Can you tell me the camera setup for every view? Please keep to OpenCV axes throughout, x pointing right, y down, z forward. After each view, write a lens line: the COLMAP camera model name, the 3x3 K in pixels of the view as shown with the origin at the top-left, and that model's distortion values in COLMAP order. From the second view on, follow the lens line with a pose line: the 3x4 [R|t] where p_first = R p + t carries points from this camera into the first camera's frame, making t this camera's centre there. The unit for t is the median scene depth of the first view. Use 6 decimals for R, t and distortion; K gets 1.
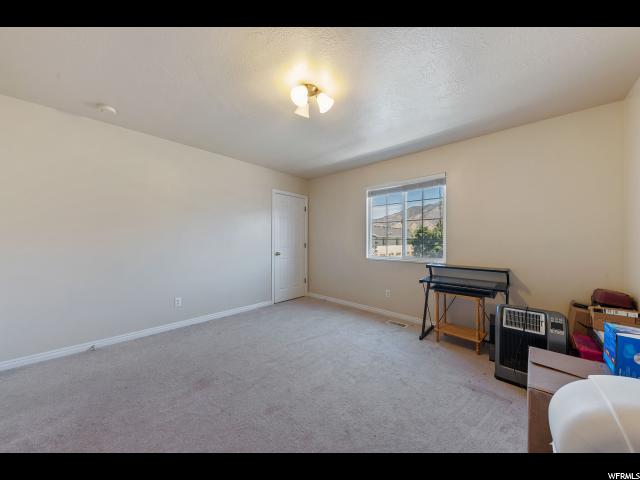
lens RADIAL K [[220.2, 0, 317.7], [0, 220.2, 239.7], [0, 0, 1]] dist [0.001634, 0.000058]
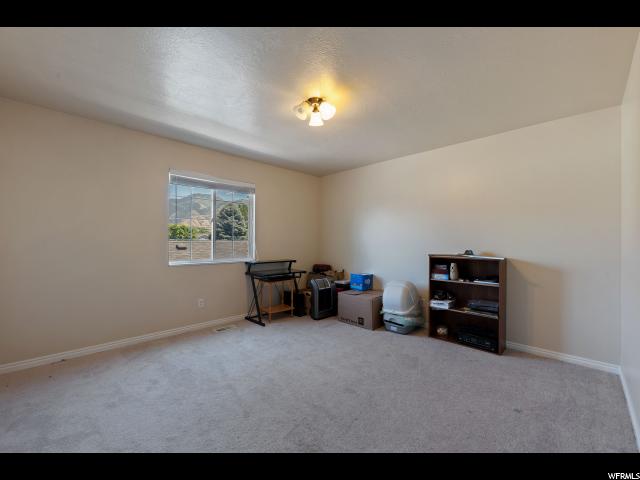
lens RADIAL K [[271.8, 0, 318.0], [0, 271.8, 240.1], [0, 0, 1]] dist [0.002093, 0.000096]
pose [[0.026710, -0.001087, 0.999643, -0.897494], [-0.005289, 0.999985, 0.001228, -0.005759], [-0.999629, -0.005320, 0.026704, 0.630310]]
